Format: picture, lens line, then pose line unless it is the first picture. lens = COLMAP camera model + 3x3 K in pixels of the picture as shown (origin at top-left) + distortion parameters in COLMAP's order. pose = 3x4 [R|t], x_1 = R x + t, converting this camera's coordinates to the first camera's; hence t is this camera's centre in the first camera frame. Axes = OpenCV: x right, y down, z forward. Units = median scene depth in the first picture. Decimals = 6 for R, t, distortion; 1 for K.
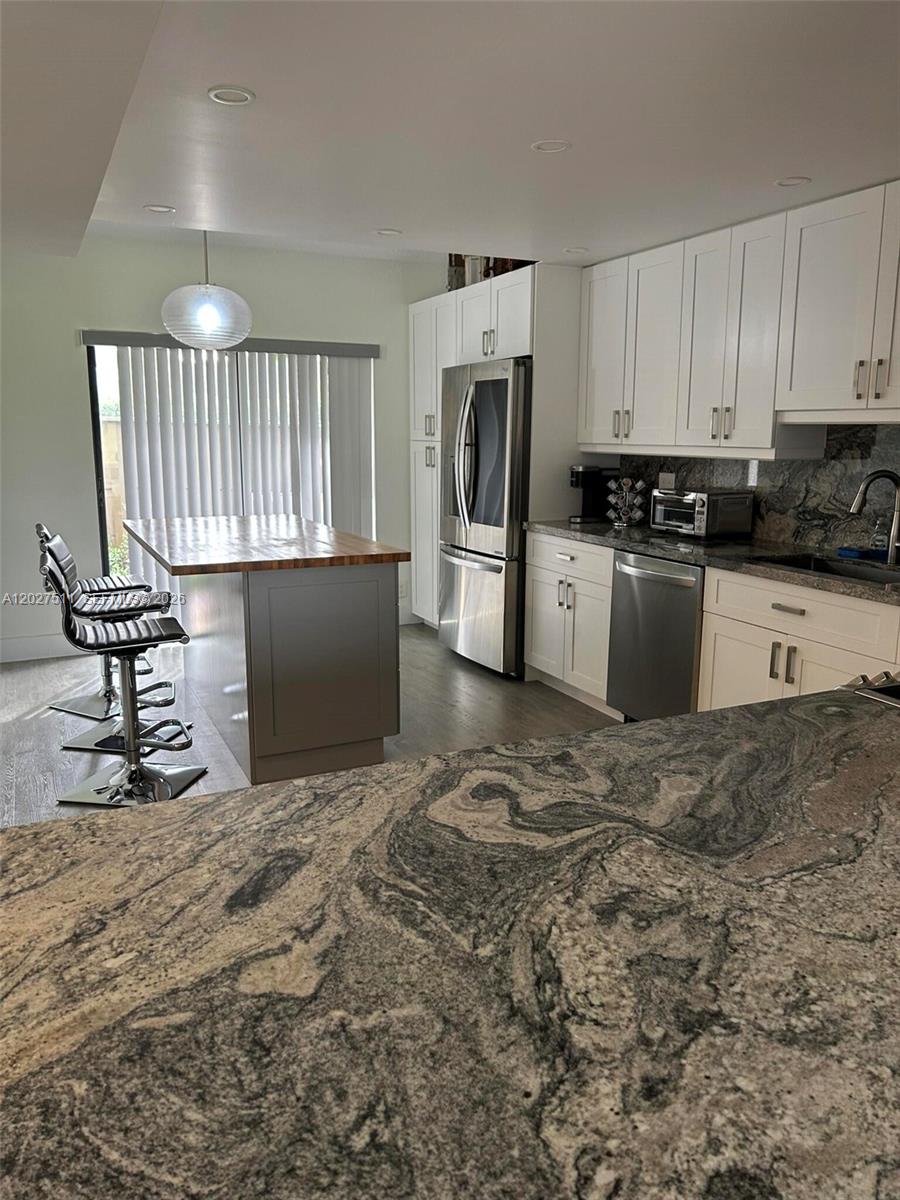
lens RADIAL K [[905.1, 0, 450.7], [0, 905.1, 598.6], [0, 0, 1]] dist [-0.008819, -0.012487]
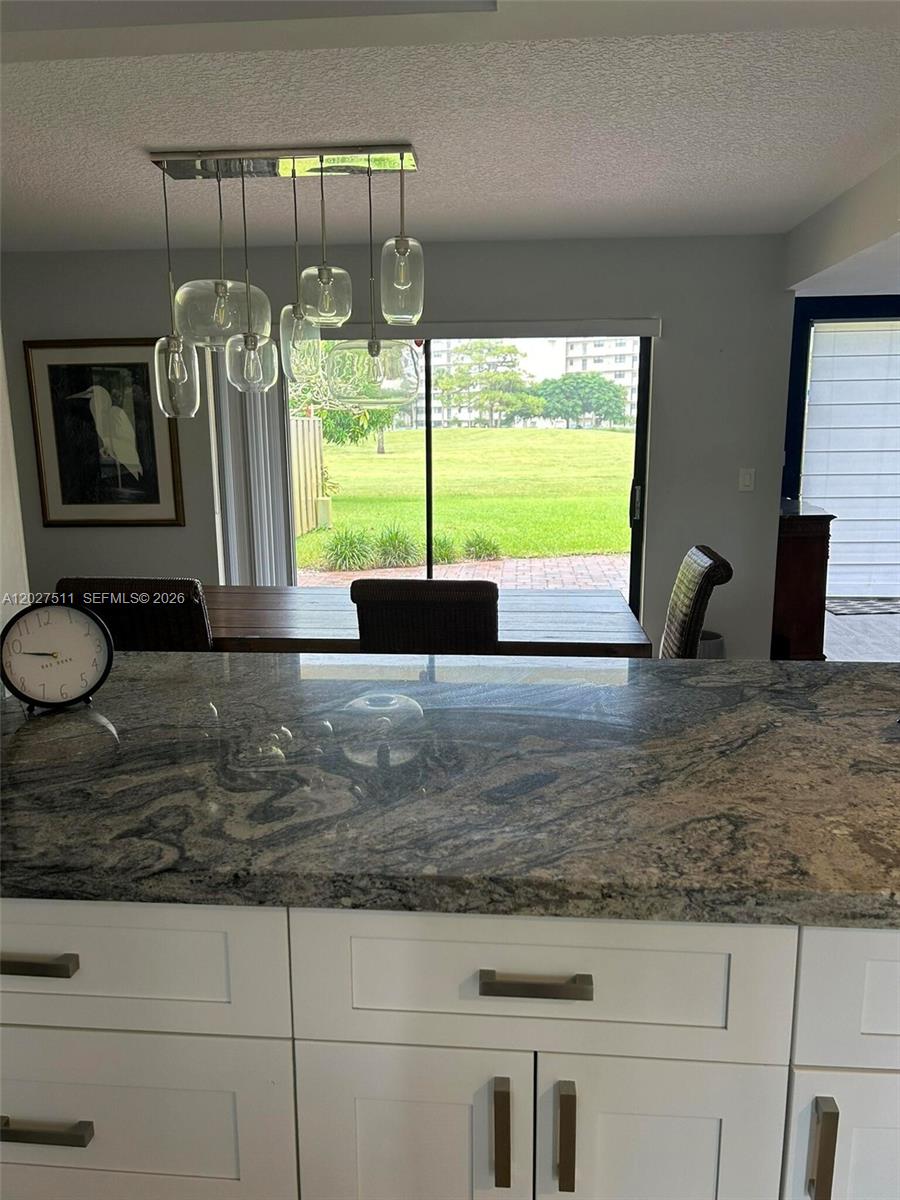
lens RADIAL K [[905.1, 0, 448.0], [0, 905.1, 600.5], [0, 0, 1]] dist [-0.008819, -0.012487]
pose [[-0.873172, -0.093859, 0.478289, -0.648024], [0.092860, 0.931276, 0.352280, -0.374202], [-0.478484, 0.352015, -0.804449, 1.831113]]
